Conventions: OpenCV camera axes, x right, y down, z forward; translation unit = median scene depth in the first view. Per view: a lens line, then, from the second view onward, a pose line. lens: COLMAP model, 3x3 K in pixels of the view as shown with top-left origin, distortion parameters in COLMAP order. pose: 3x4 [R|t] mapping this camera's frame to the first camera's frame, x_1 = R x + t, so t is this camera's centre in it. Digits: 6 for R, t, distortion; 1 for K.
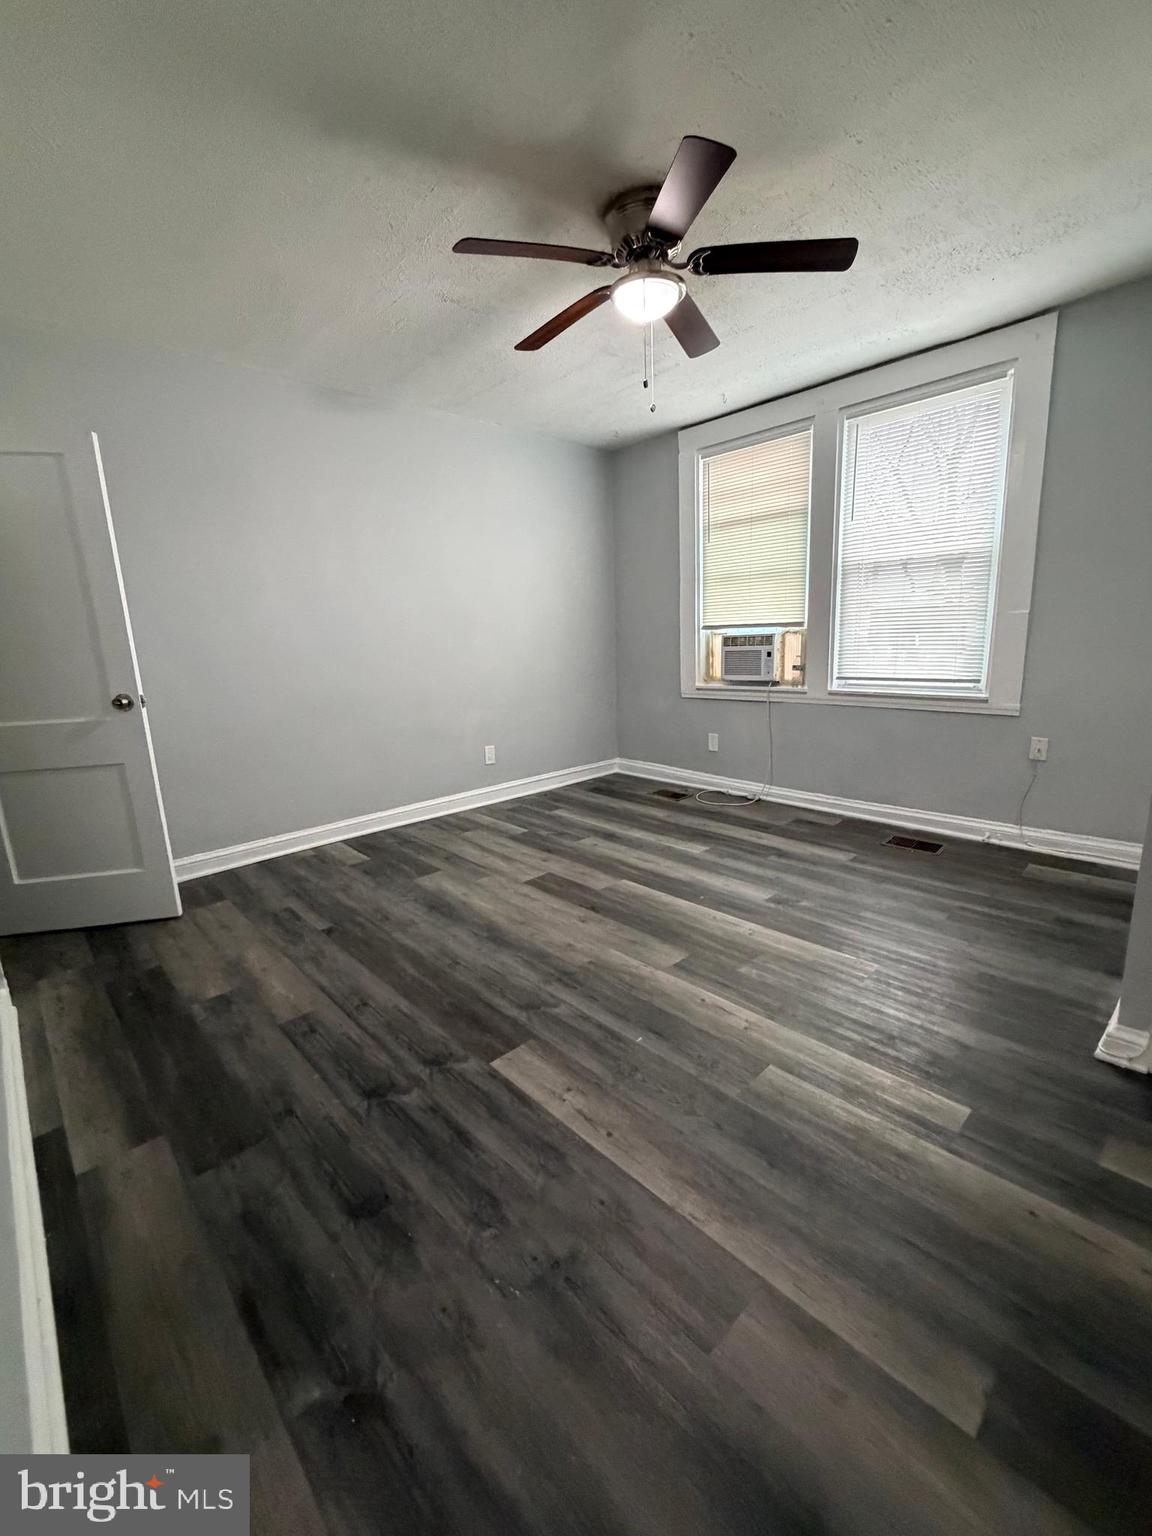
lens RADIAL K [[614.3, 0, 573.3], [0, 614.3, 756.8], [0, 0, 1]] dist [-0.000188, 0.000358]
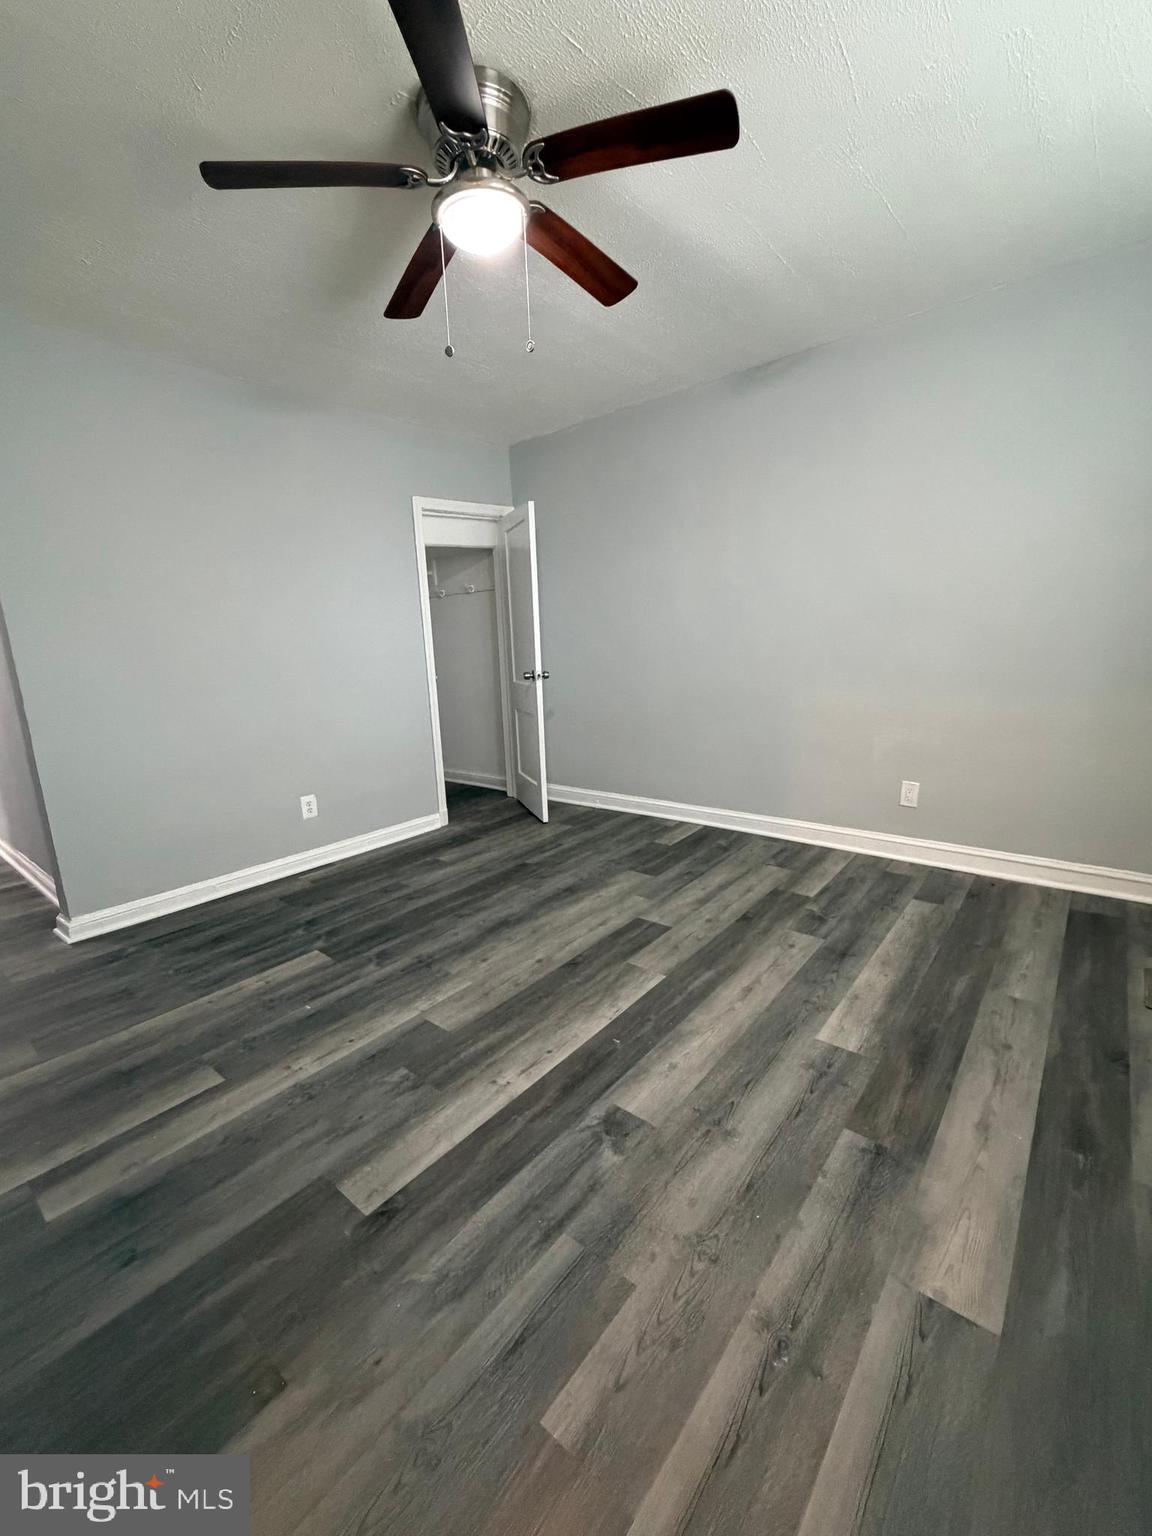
lens RADIAL K [[614.3, 0, 554.9], [0, 614.3, 747.0], [0, 0, 1]] dist [-0.000188, 0.000358]
pose [[0.156047, 0.203146, -0.966634, 0.664134], [-0.161978, 0.970637, 0.177838, -0.161002], [0.974378, 0.128822, 0.184370, 0.658930]]
